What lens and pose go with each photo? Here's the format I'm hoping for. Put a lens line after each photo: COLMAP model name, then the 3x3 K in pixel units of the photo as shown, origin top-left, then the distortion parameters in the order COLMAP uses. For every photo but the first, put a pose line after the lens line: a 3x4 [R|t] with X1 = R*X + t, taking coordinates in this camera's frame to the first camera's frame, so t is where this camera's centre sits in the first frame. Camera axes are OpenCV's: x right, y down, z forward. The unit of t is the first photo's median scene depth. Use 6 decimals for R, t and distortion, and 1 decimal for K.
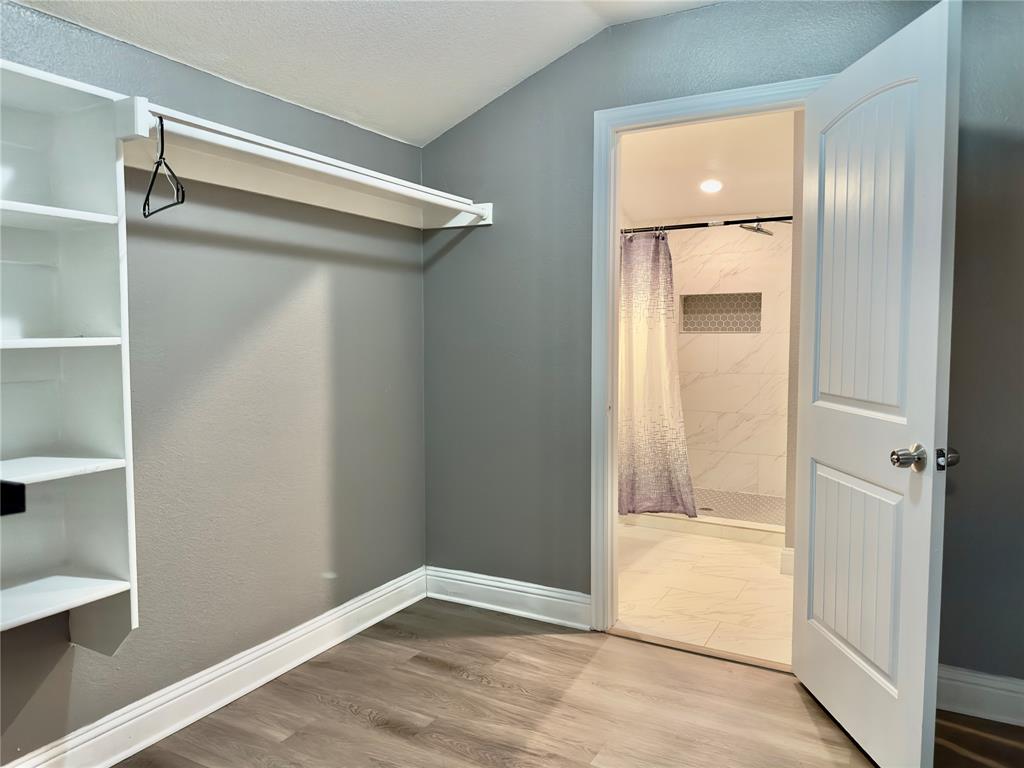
lens RADIAL K [[724.7, 0, 510.6], [0, 724.7, 382.8], [0, 0, 1]] dist [0.018768, -0.010294]
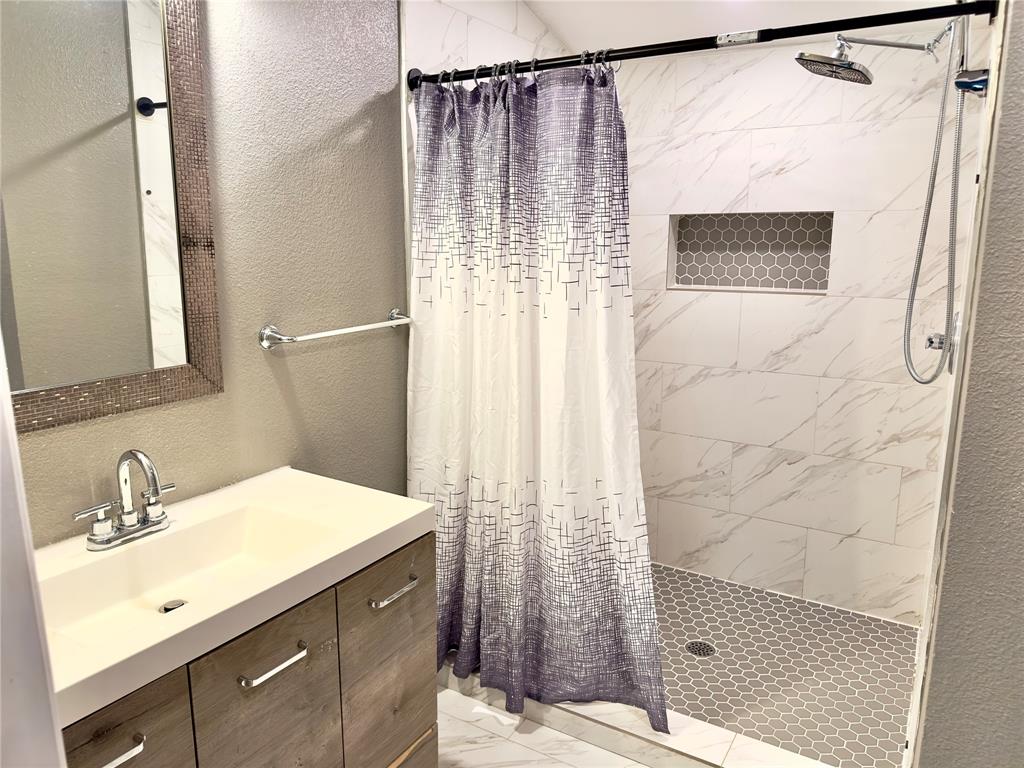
lens RADIAL K [[724.7, 0, 534.8], [0, 724.7, 386.4], [0, 0, 1]] dist [0.018768, -0.010294]
pose [[0.999909, 0.003461, -0.013044, 0.173192], [-0.001513, 0.989205, 0.146531, -0.090817], [0.013410, -0.146498, 0.989120, 0.567372]]
